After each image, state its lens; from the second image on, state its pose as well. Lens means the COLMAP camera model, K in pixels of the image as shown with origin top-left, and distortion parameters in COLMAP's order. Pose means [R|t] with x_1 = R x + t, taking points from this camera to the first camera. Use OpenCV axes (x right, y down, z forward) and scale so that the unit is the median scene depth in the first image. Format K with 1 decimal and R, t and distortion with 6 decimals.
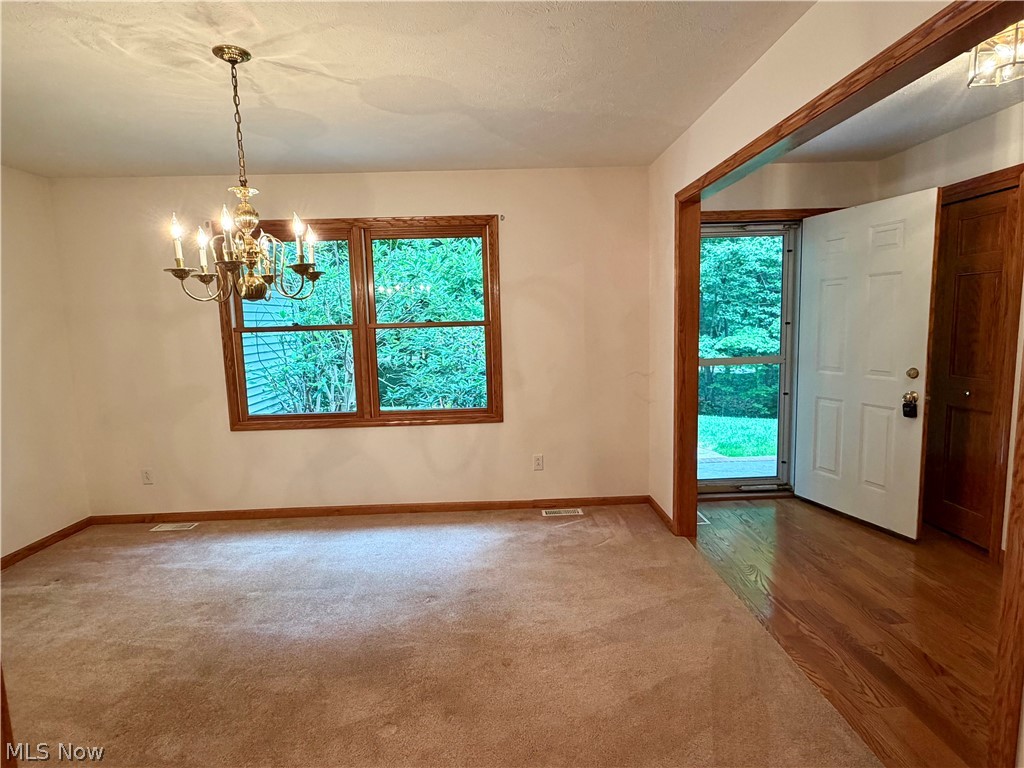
lens RADIAL K [[535.8, 0, 512.7], [0, 535.8, 382.6], [0, 0, 1]] dist [-0.003484, -0.002127]
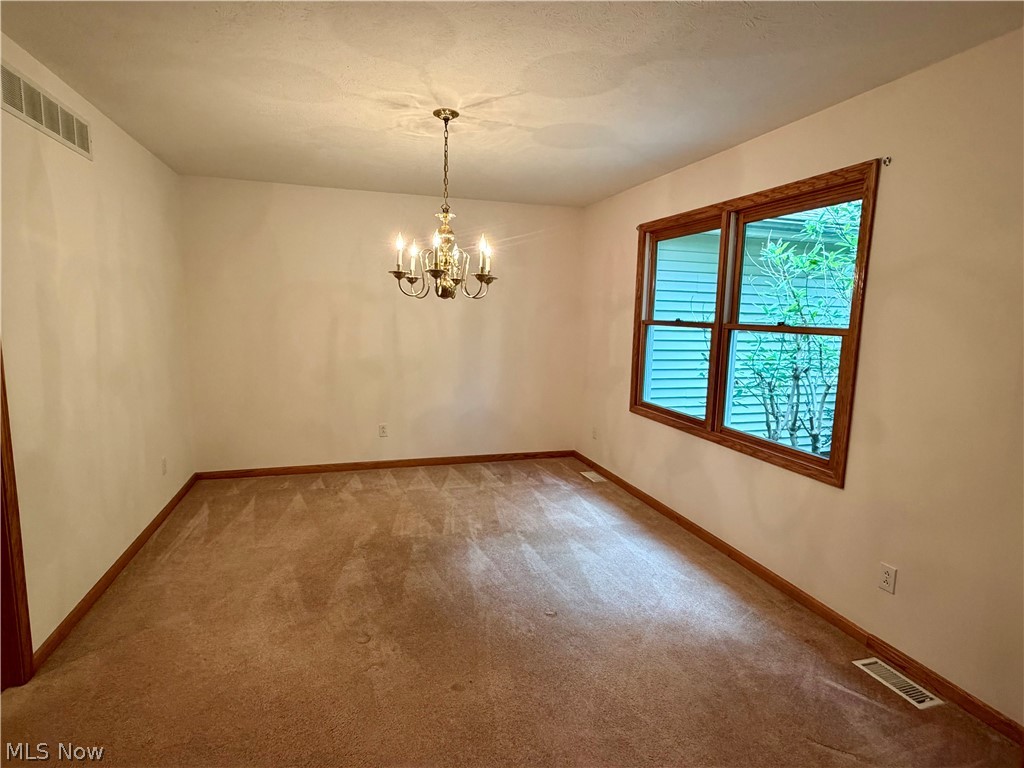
lens RADIAL K [[535.8, 0, 515.4], [0, 535.8, 382.7], [0, 0, 1]] dist [-0.003484, -0.002127]
pose [[0.269550, 0.160434, -0.949528, 0.530150], [-0.141773, 0.981892, 0.125656, -0.086522], [0.952493, 0.100746, 0.287414, 0.498147]]
